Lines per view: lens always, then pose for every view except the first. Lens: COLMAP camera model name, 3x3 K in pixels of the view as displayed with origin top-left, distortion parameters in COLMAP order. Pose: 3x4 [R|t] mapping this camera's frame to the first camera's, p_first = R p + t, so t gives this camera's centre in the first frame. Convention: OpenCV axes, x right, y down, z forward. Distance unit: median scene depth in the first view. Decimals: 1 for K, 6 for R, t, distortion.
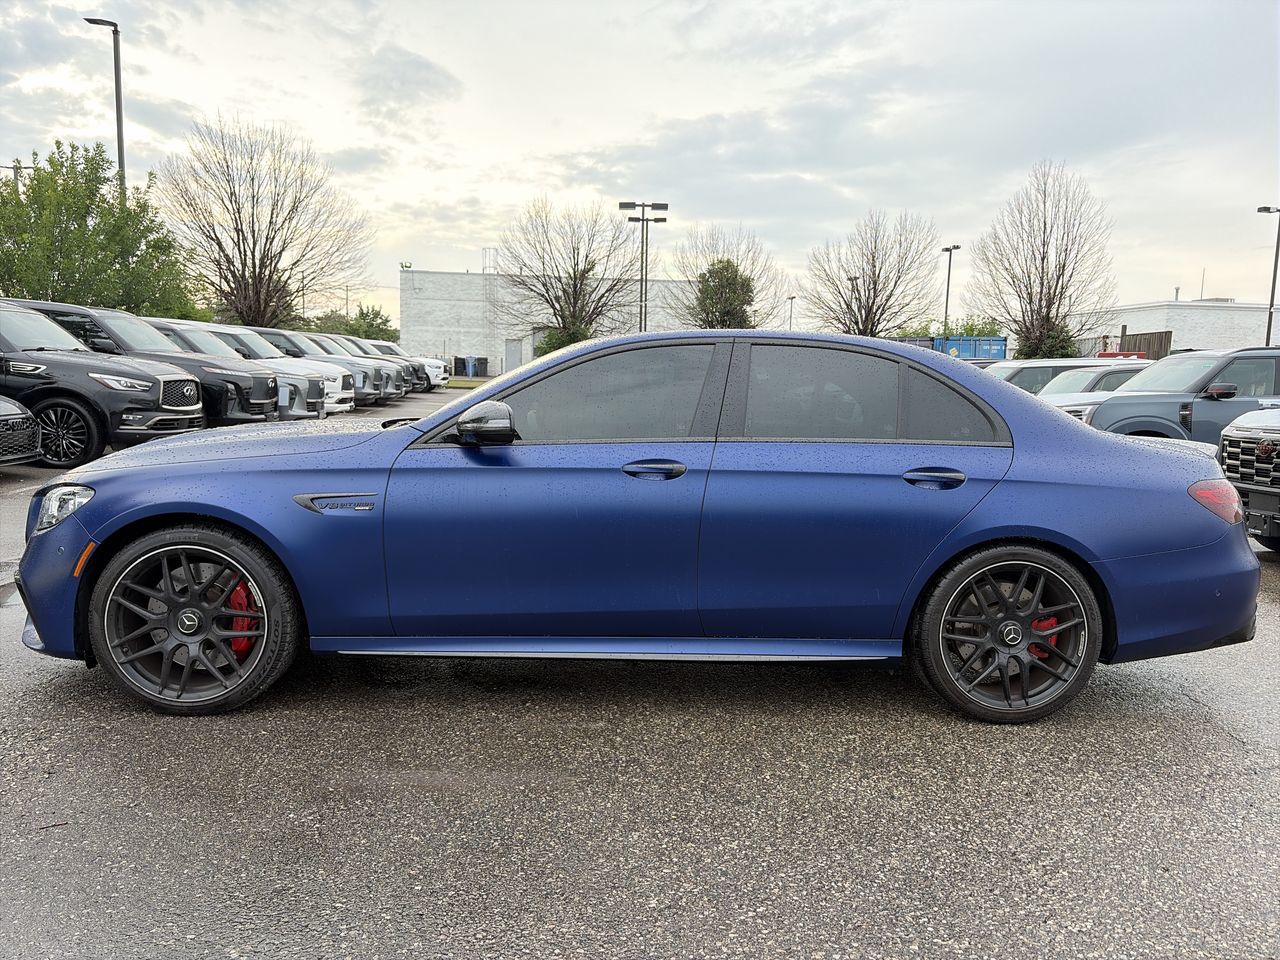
lens RADIAL K [[950.4, 0, 643.2], [0, 950.4, 482.9], [0, 0, 1]] dist [0.048951, -0.060761]
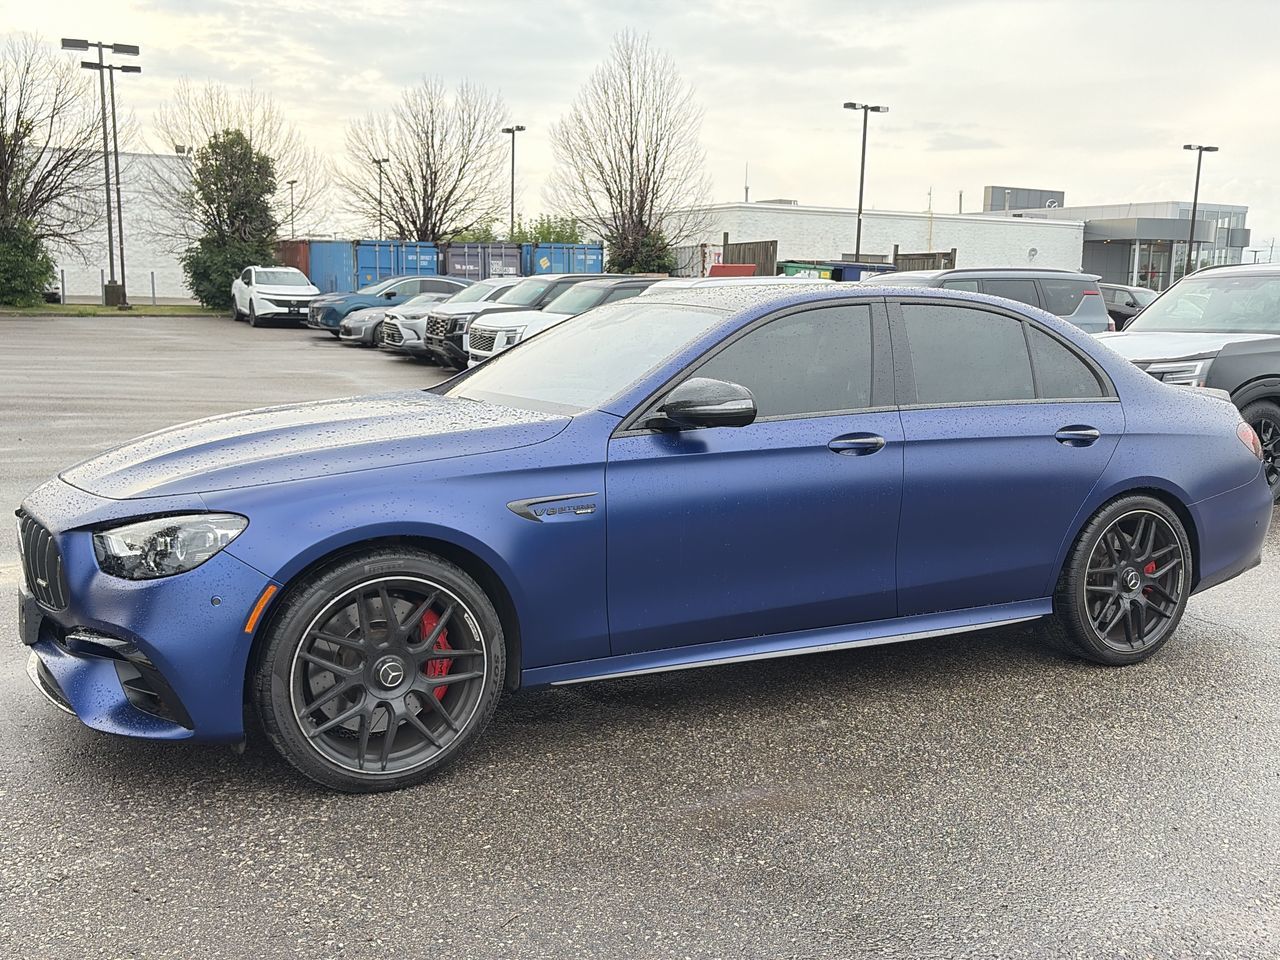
lens RADIAL K [[1227.4, 0, 647.4], [0, 1227.4, 488.4], [0, 0, 1]] dist [0.096211, -0.206389]
pose [[0.903501, -0.074374, 0.422083, -0.063519], [0.052826, 0.996644, 0.062538, -0.005308], [-0.425318, -0.034206, 0.904397, -0.000370]]
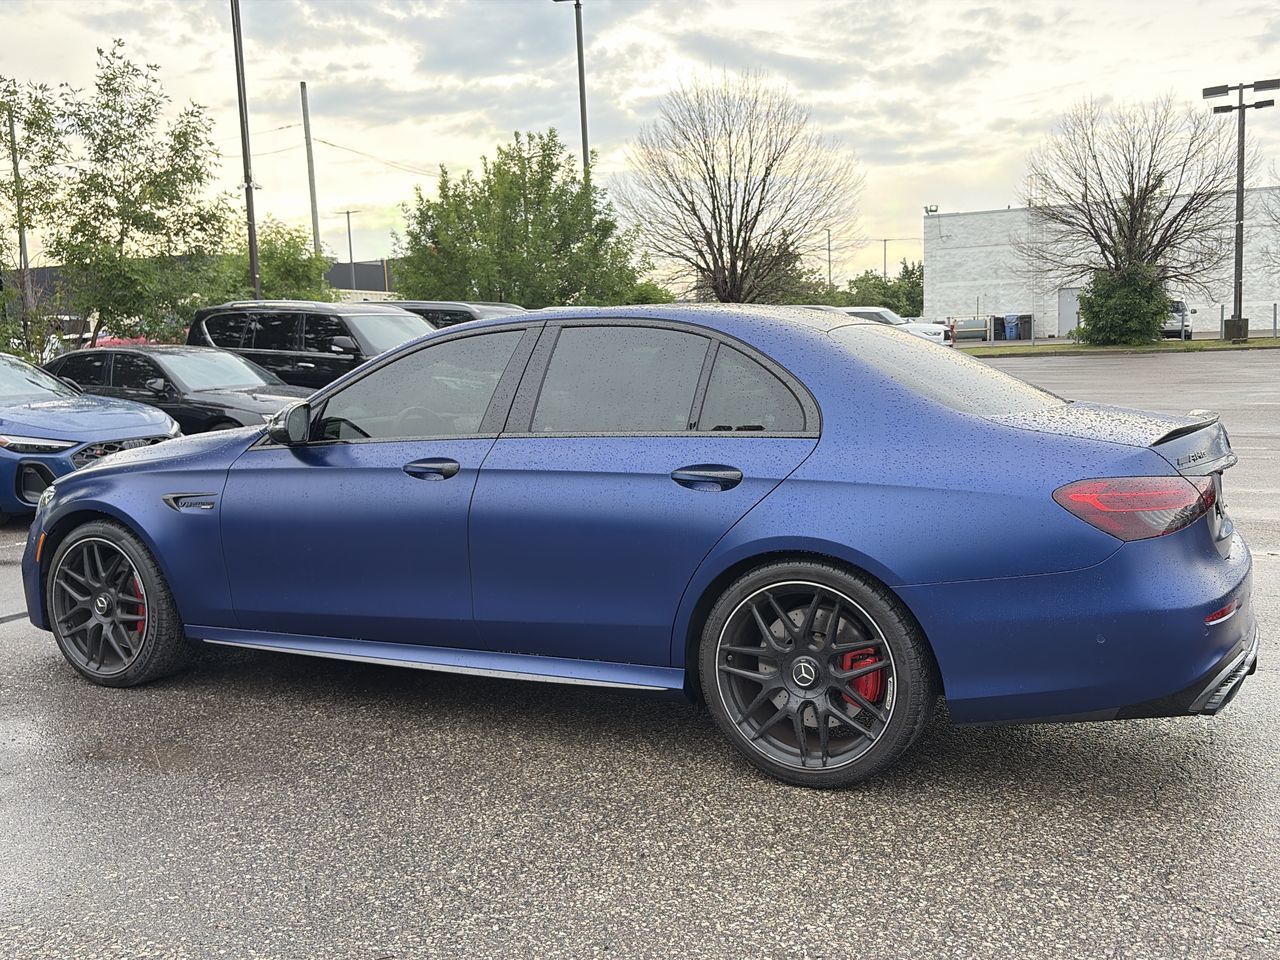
lens RADIAL K [[1163.0, 0, 640.0], [0, 1163.0, 480.0], [0, 0, 1]] dist [0.095063, -0.151327]
pose [[0.866902, -0.001535, -0.498477, 0.071486], [0.003589, 0.999989, 0.003162, -0.000566], [0.498466, -0.004530, 0.866897, 0.008814]]
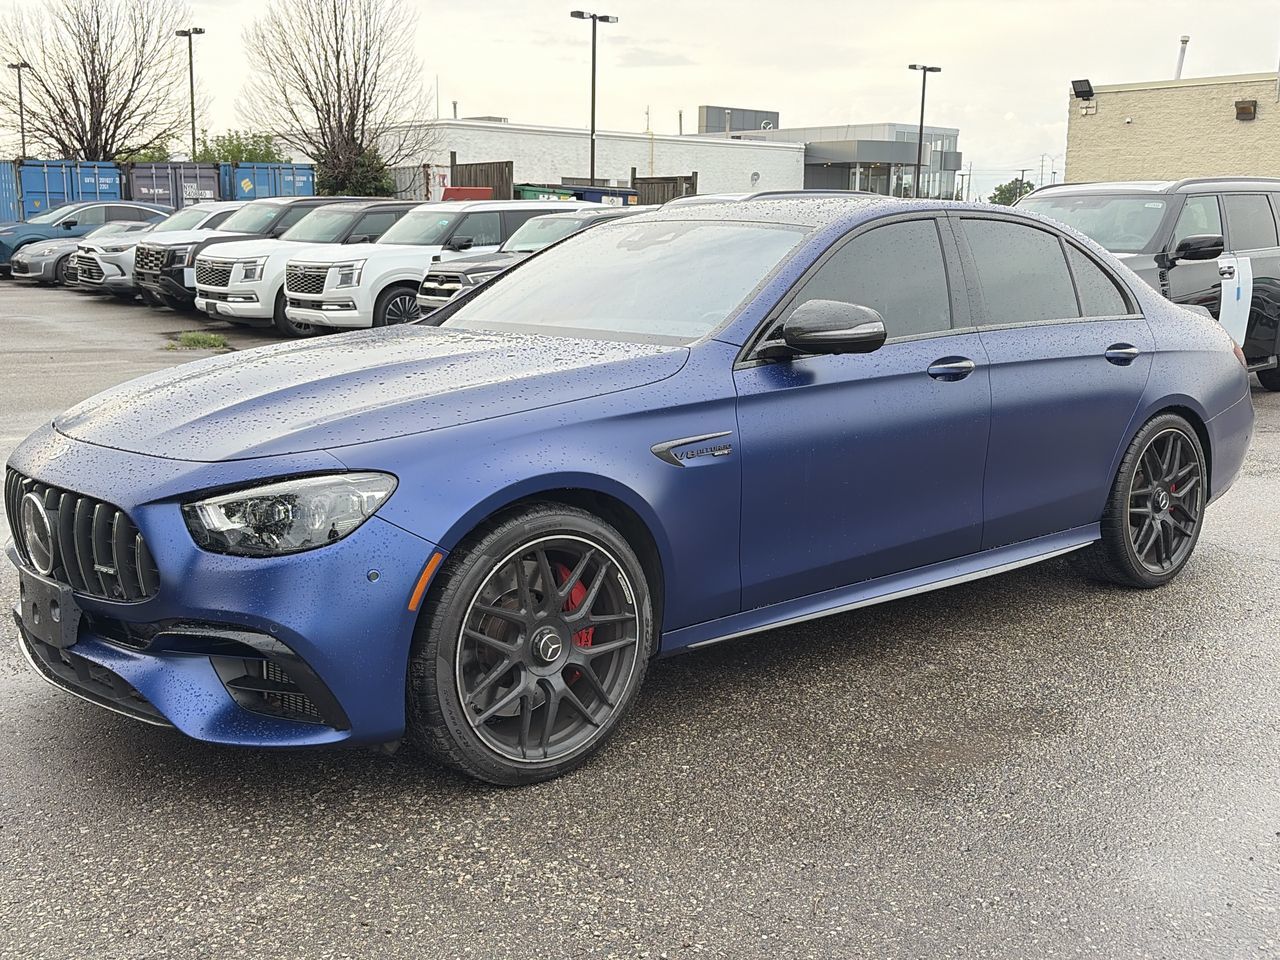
lens RADIAL K [[1330.3, 0, 640.0], [0, 1330.3, 480.0], [0, 0, 1]] dist [0.122010, -0.366975]
pose [[0.786811, -0.131286, 0.603069, -0.089259], [0.080027, 0.990567, 0.111232, -0.006738], [-0.611984, -0.039257, 0.789896, 0.018756]]
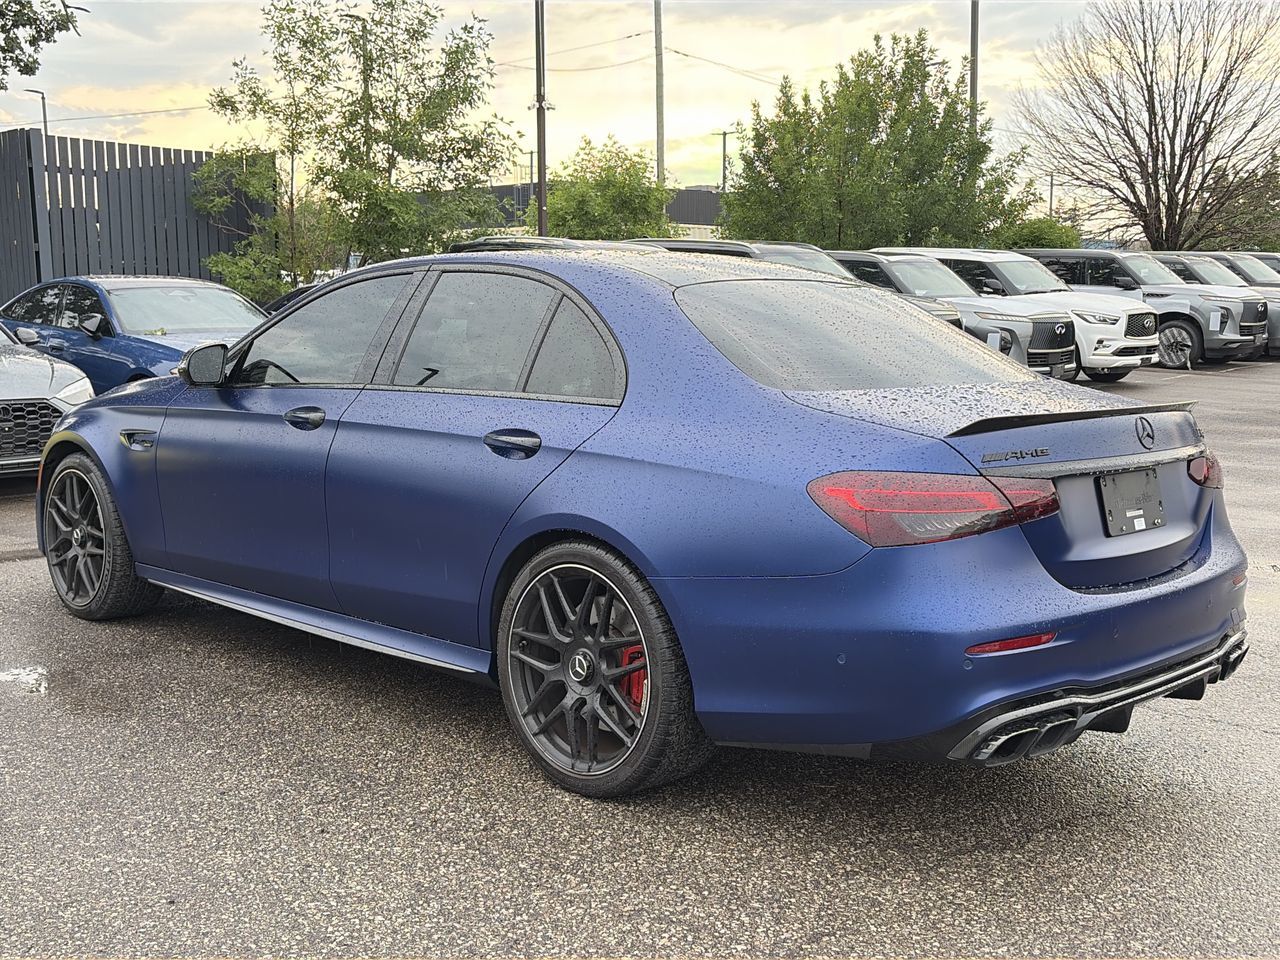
lens RADIAL K [[1393.3, 0, 645.8], [0, 1393.3, 480.1], [0, 0, 1]] dist [0.154998, -0.409805]
pose [[0.678161, 0.064812, -0.732050, 0.111790], [-0.062423, 0.997584, 0.030493, -0.001535], [0.732257, 0.025018, 0.680568, 0.030735]]
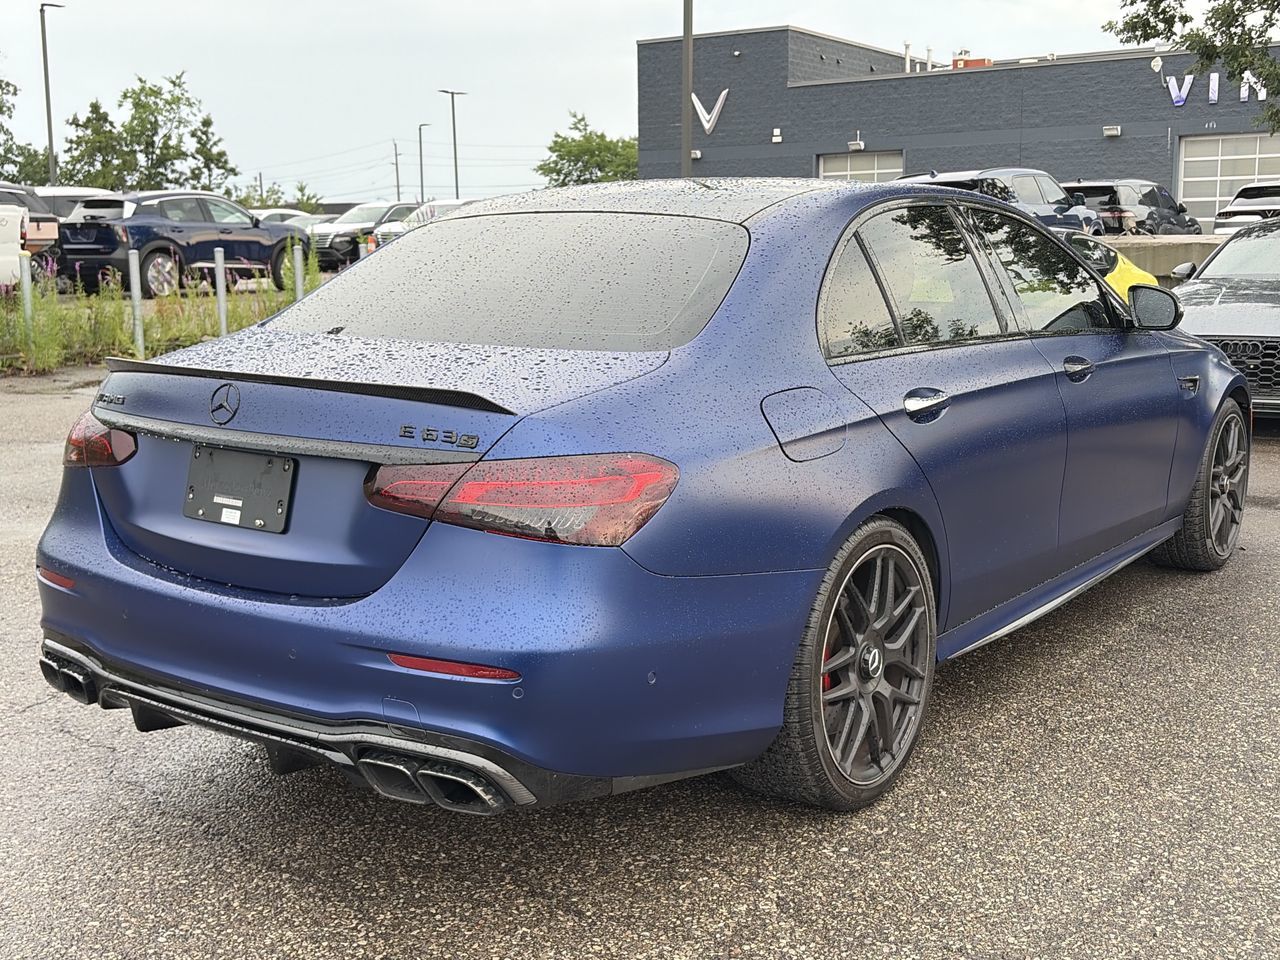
lens RADIAL K [[1487.5, 0, 640.0], [0, 1487.5, 480.0], [0, 0, 1]] dist [0.100893, -0.301489]
pose [[-0.615570, 0.103597, -0.781244, 0.114923], [-0.095521, 0.974206, 0.204449, -0.018606], [0.782272, 0.200478, -0.589796, 0.185751]]
